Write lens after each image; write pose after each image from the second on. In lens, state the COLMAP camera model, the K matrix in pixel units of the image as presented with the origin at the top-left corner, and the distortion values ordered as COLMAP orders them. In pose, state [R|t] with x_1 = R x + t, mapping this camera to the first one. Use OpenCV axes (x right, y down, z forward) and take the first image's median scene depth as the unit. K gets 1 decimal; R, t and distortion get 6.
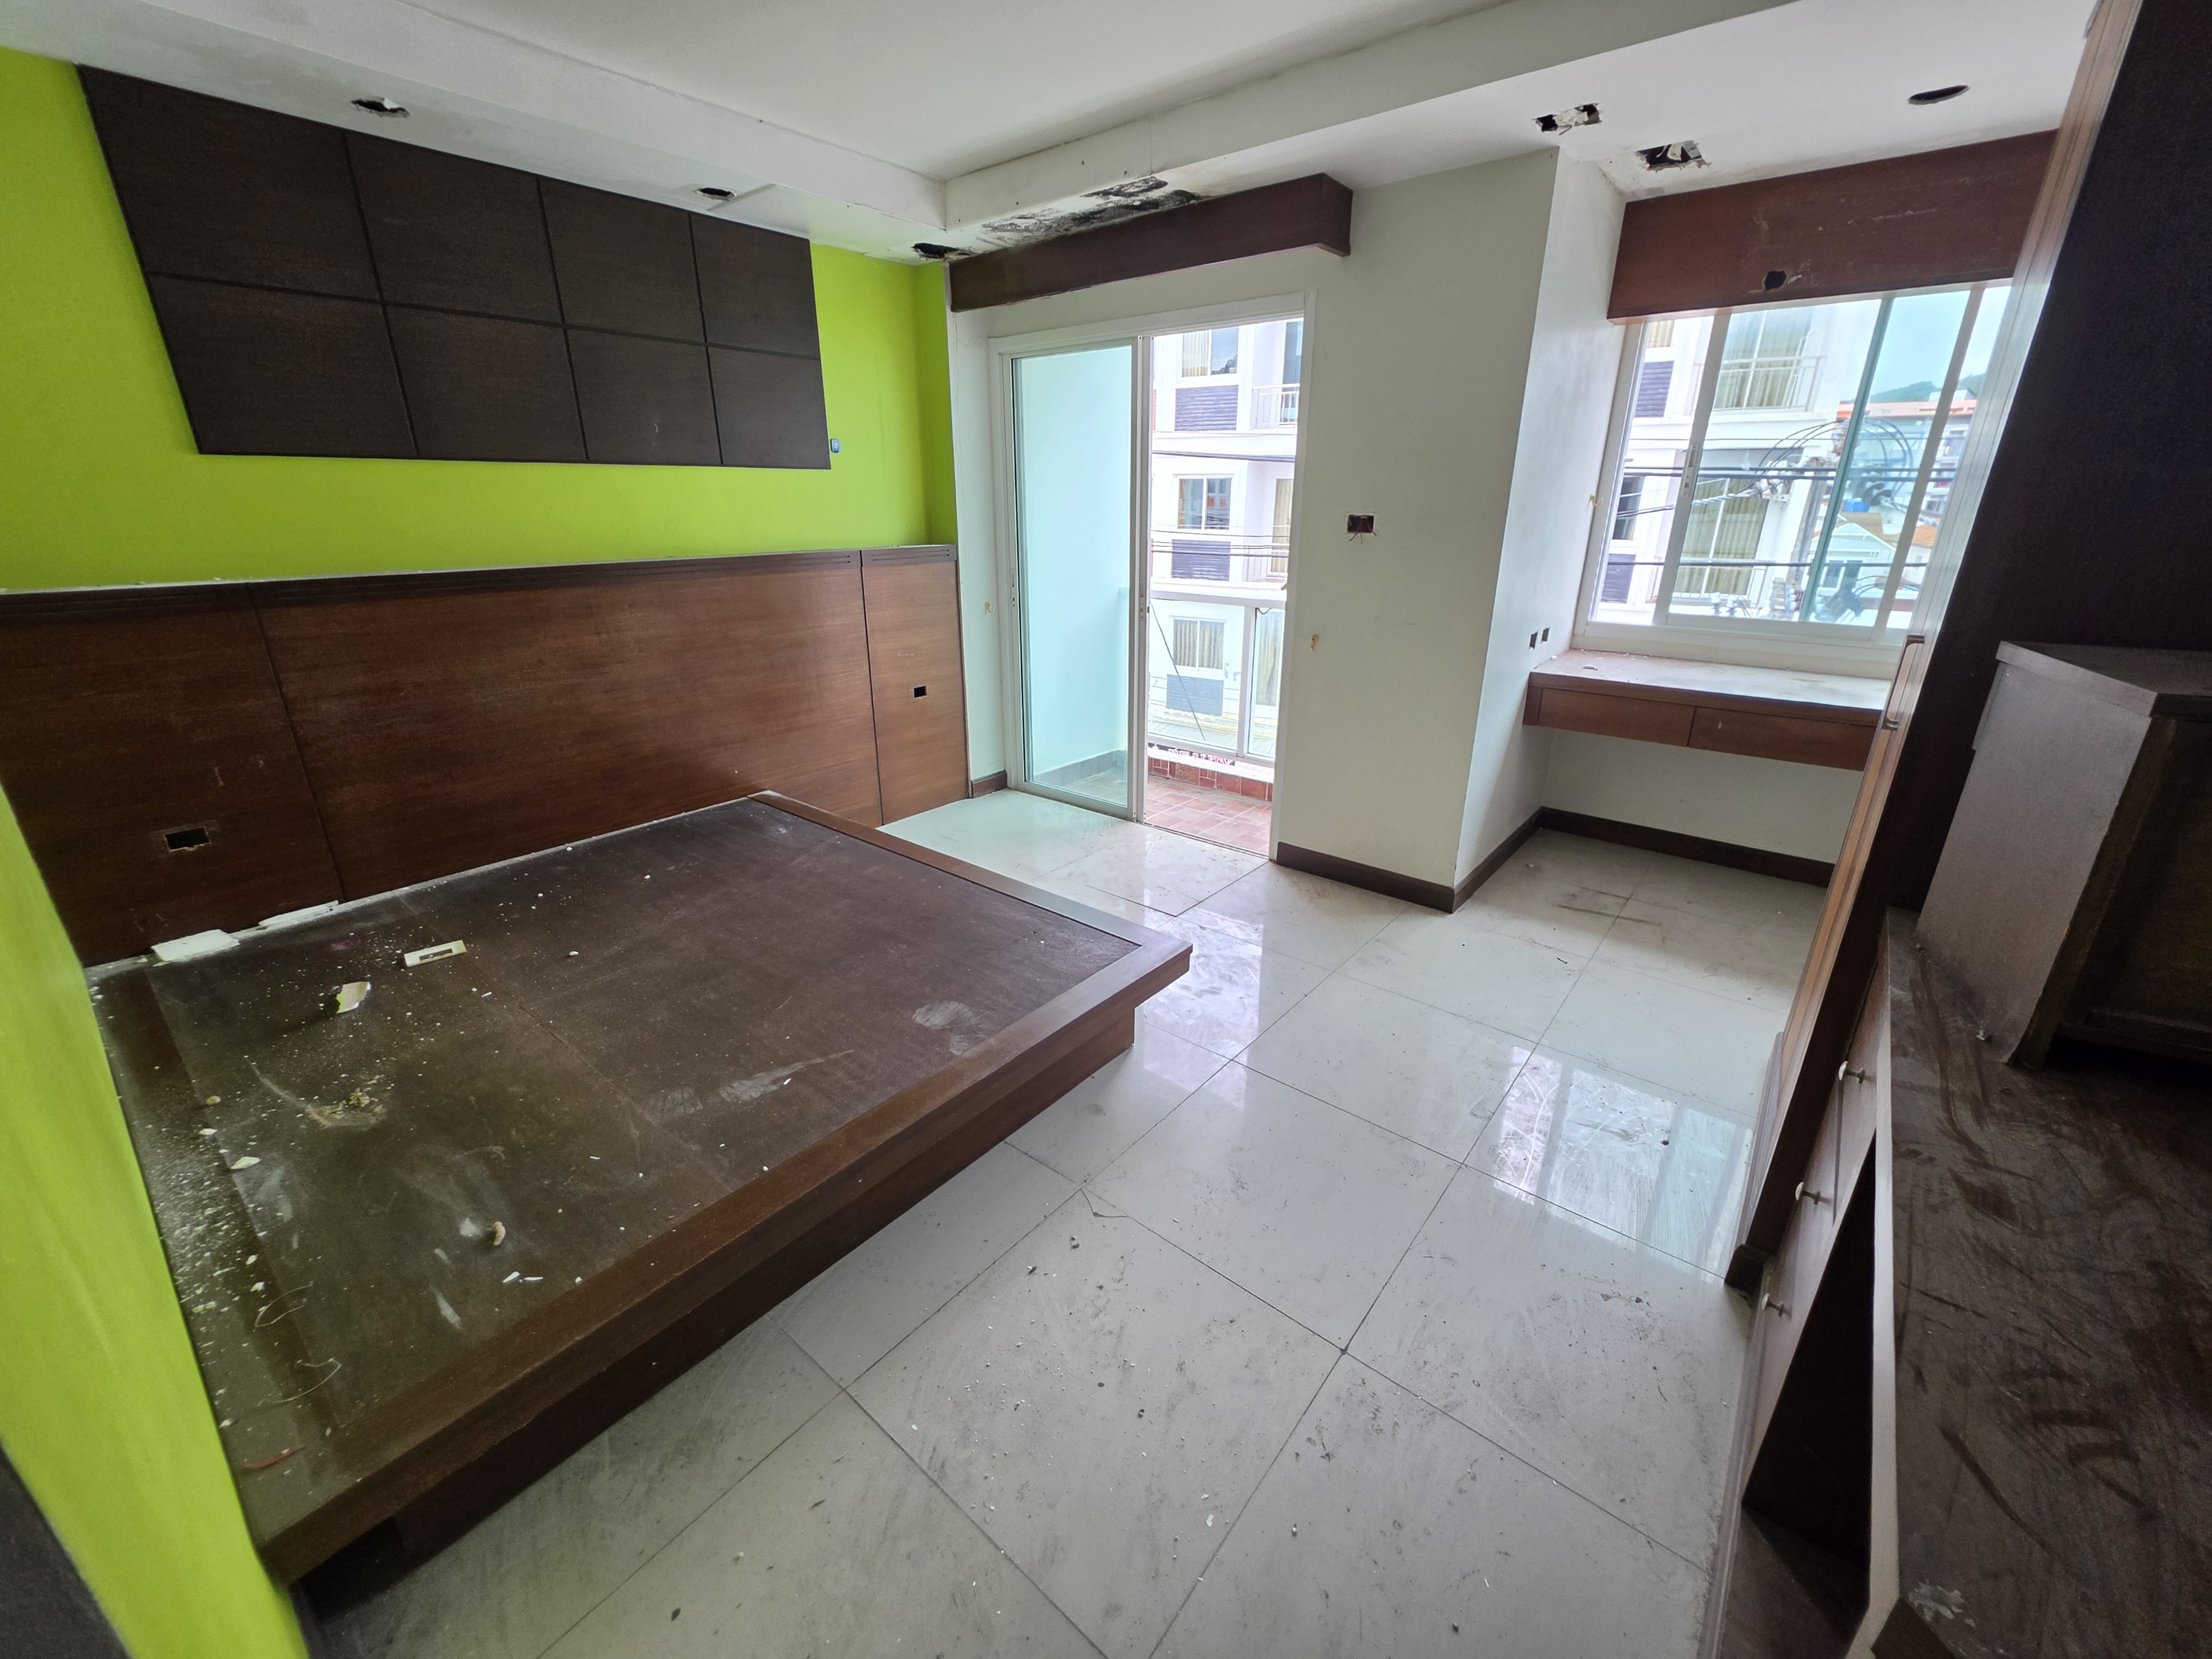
lens RADIAL K [[893.8, 0, 1099.5], [0, 893.8, 819.1], [0, 0, 1]] dist [-0.002966, -0.000073]
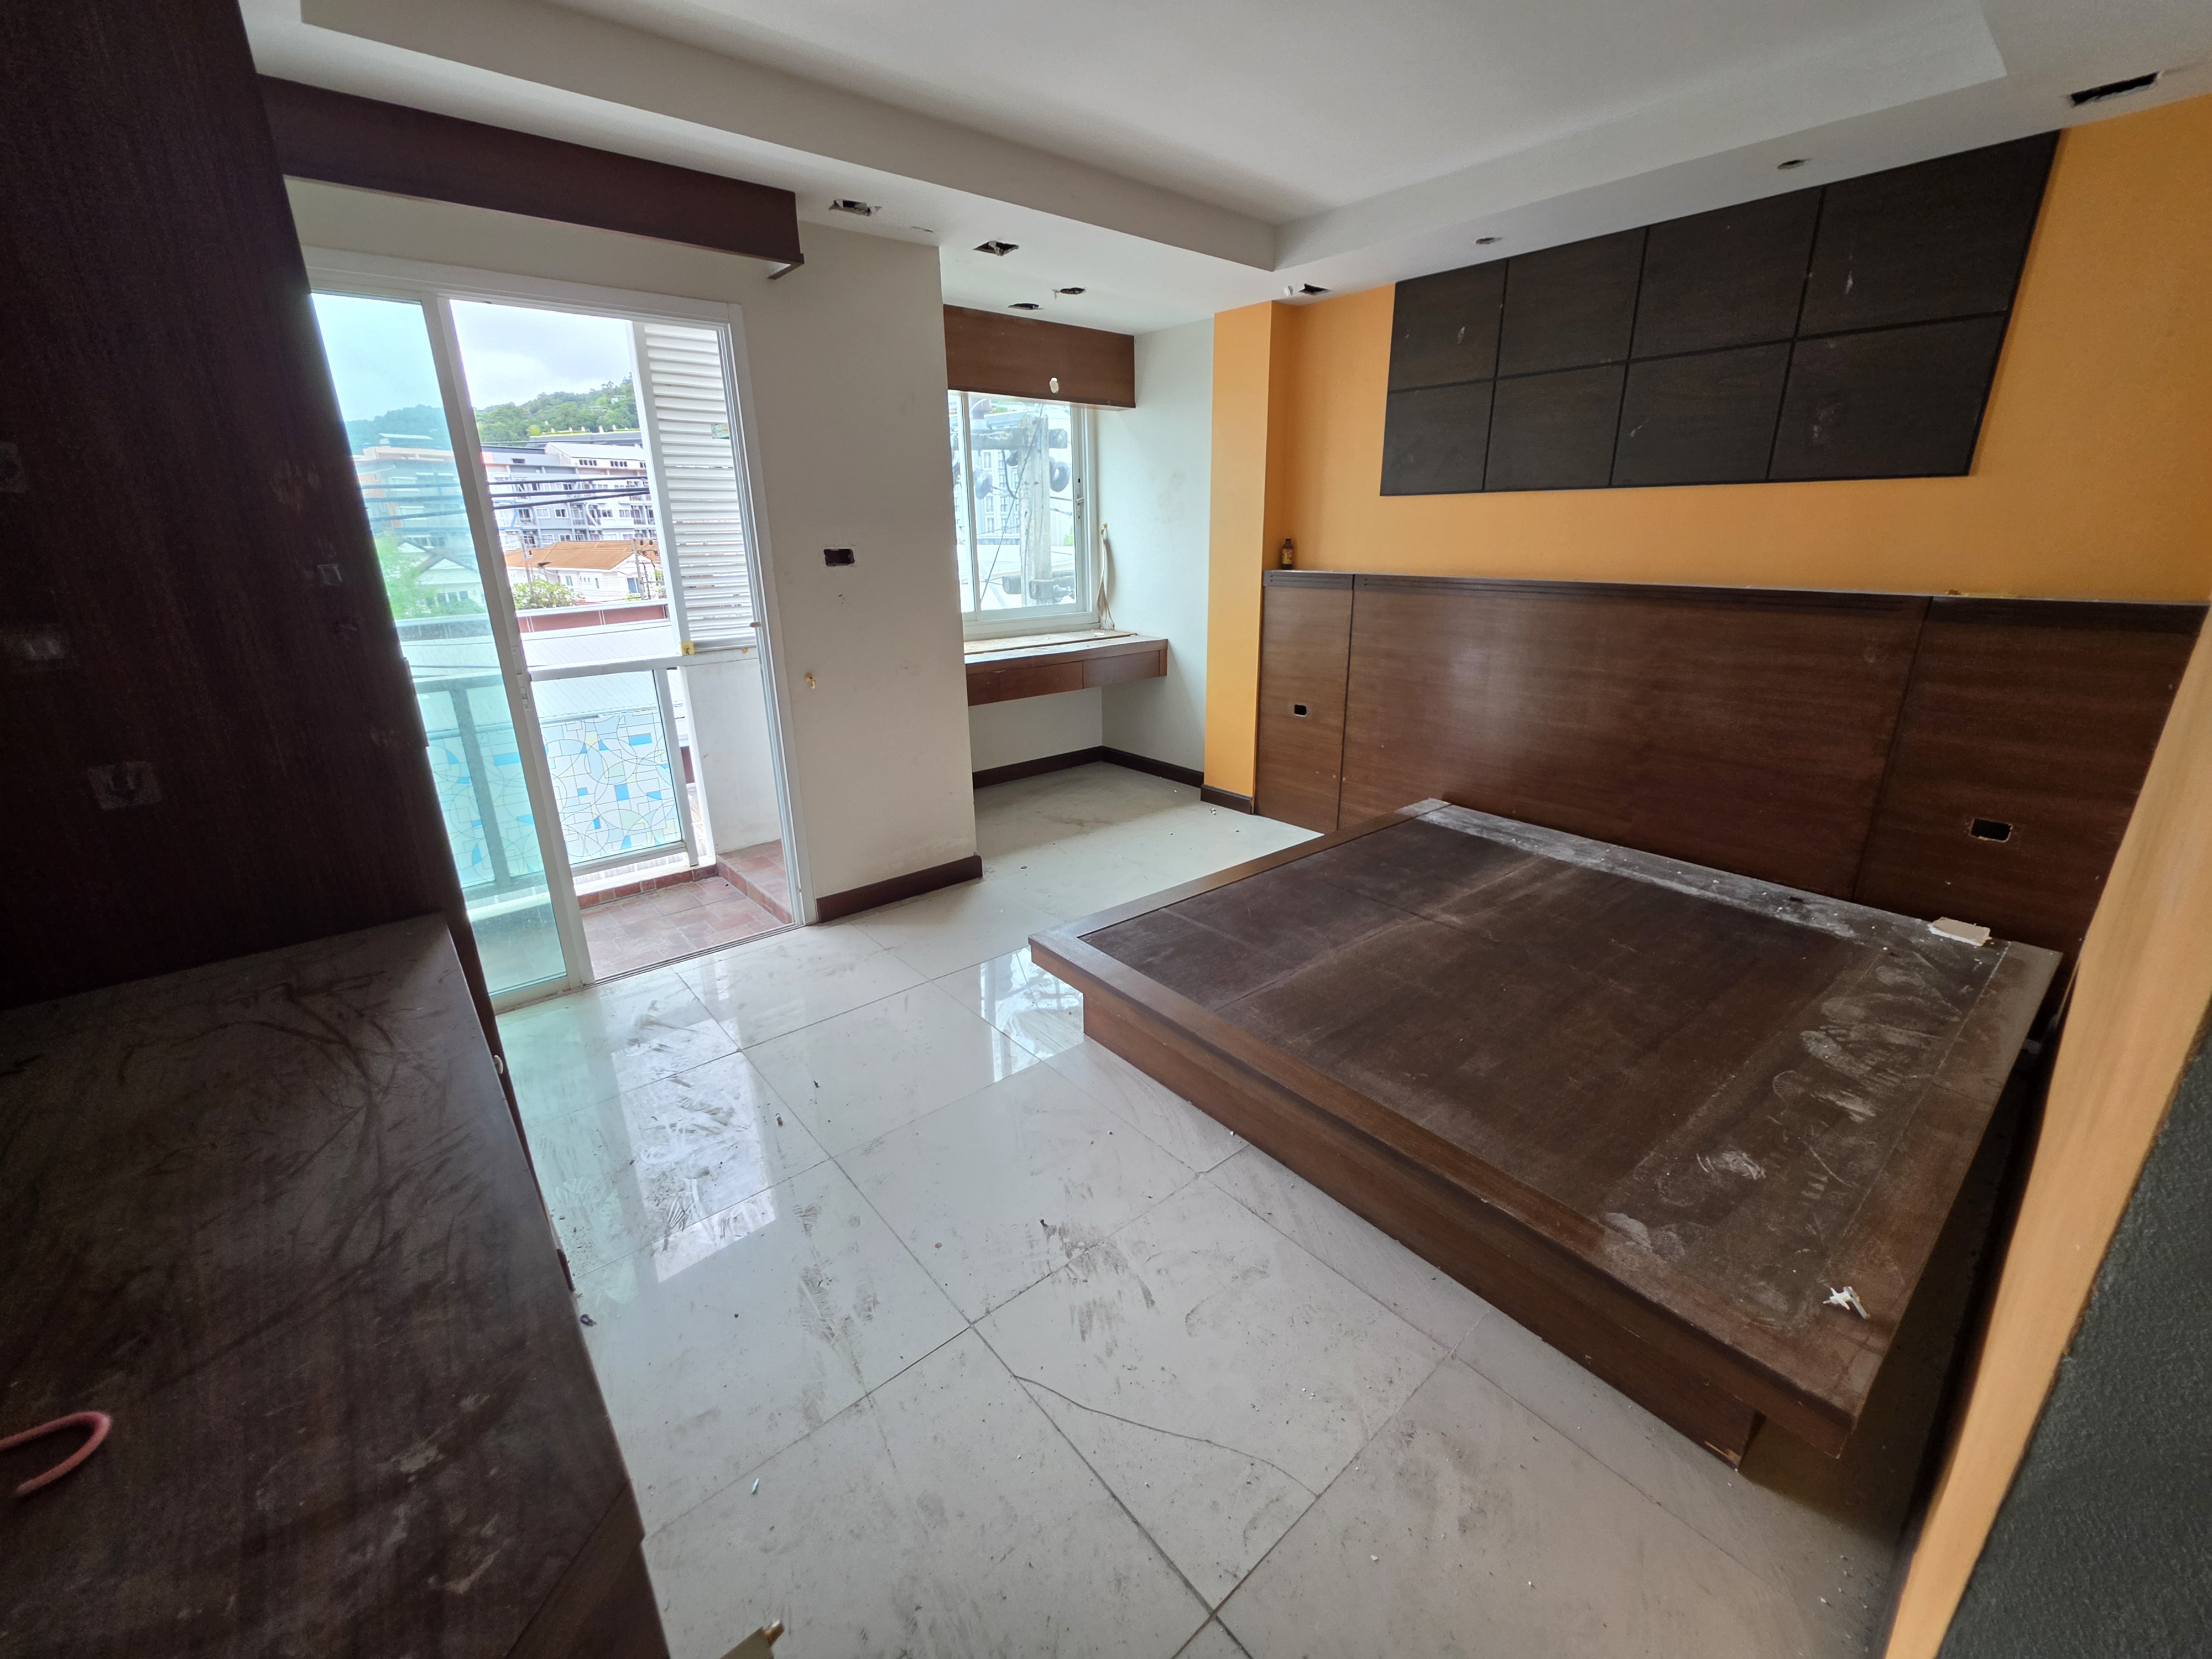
lens RADIAL K [[884.5, 0, 1116.0], [0, 884.5, 844.0], [0, 0, 1]] dist [0.001497, -0.000030]
pose [[0.142076, -0.334573, 0.931598, -0.702681], [0.348351, 0.897840, 0.269323, -0.196590], [-0.926534, 0.286259, 0.244110, 0.553033]]
